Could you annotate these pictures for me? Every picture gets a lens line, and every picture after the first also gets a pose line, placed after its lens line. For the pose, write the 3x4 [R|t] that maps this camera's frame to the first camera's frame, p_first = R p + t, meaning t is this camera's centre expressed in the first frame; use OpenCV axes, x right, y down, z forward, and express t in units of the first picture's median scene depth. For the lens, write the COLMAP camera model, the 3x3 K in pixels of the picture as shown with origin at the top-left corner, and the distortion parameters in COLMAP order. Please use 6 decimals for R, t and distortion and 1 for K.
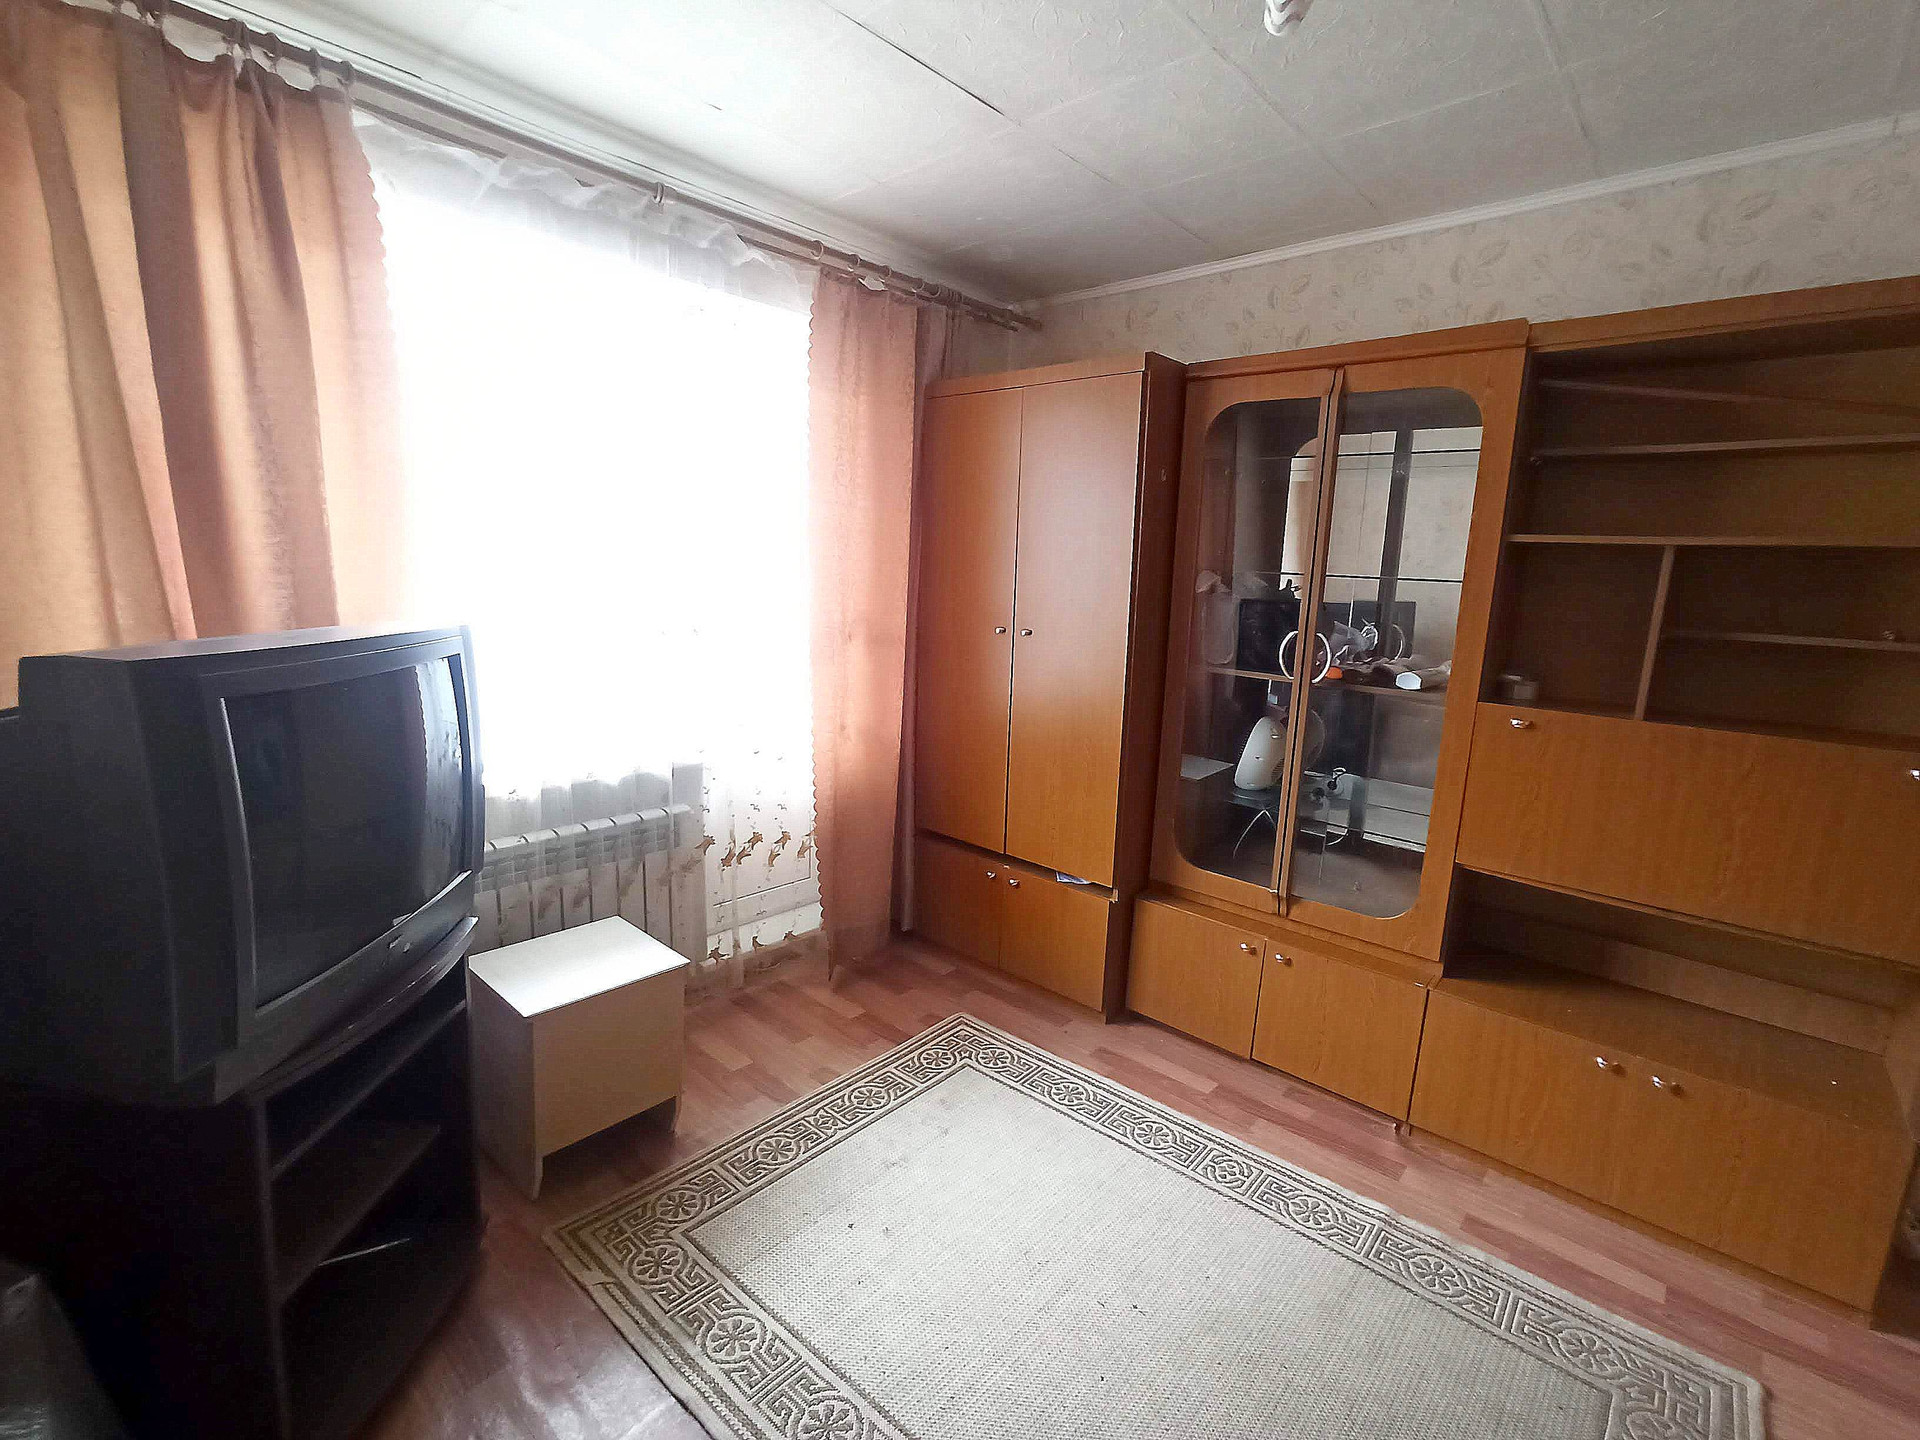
lens RADIAL K [[866.3, 0, 958.6], [0, 866.3, 723.1], [0, 0, 1]] dist [-0.014480, 0.003150]
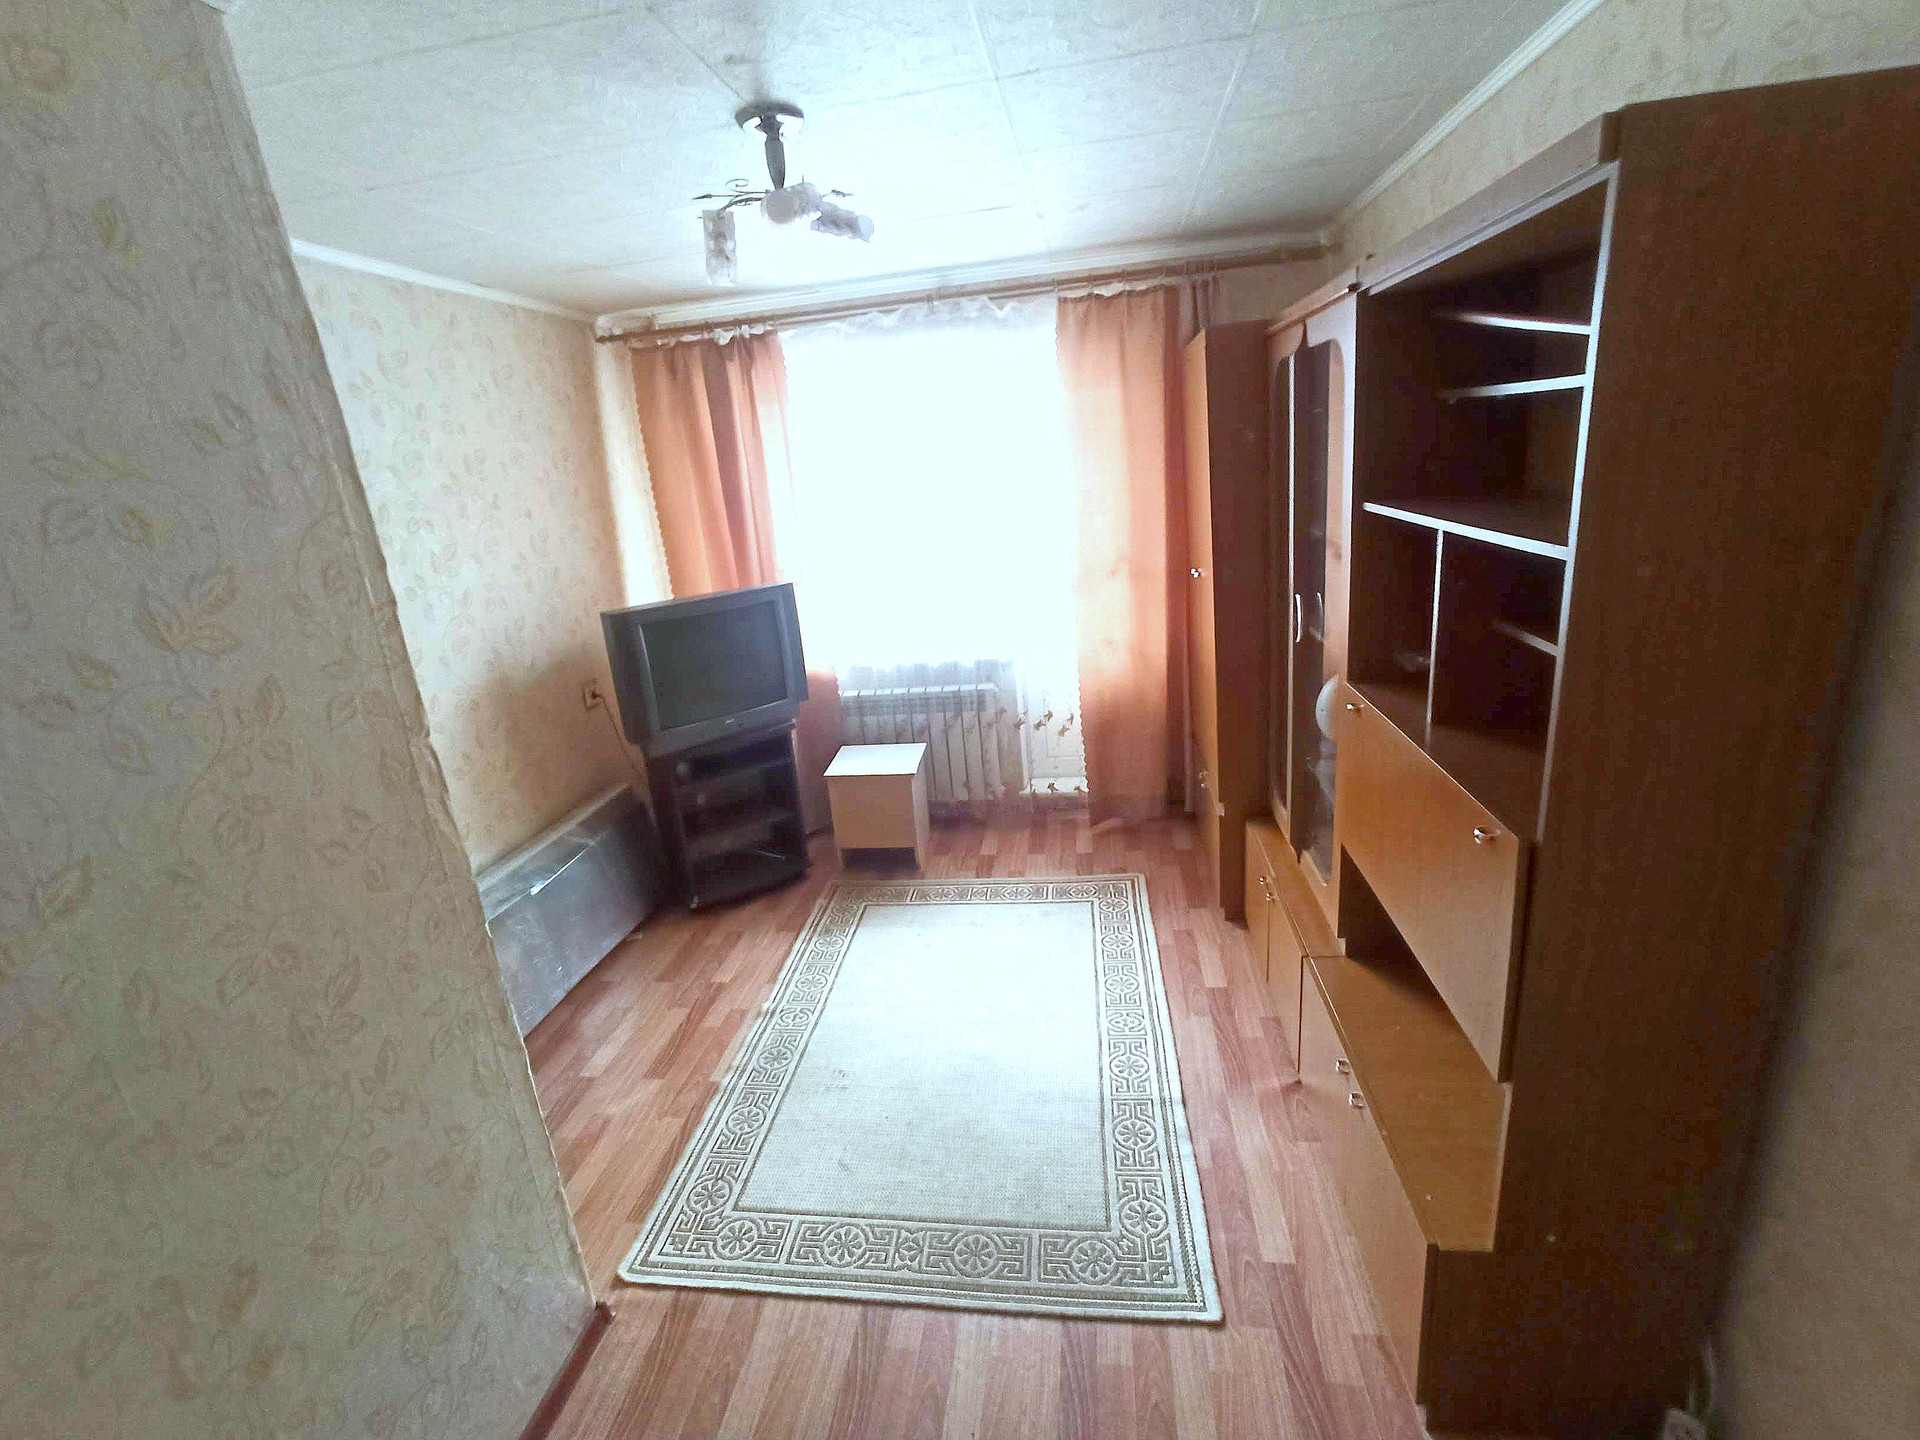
lens RADIAL K [[866.3, 0, 966.4], [0, 866.3, 719.7], [0, 0, 1]] dist [-0.014480, 0.003150]
pose [[0.565394, 0.160135, -0.809127, 1.004250], [-0.040578, 0.985185, 0.166624, -0.108761], [0.823822, -0.061375, 0.563516, 0.098629]]
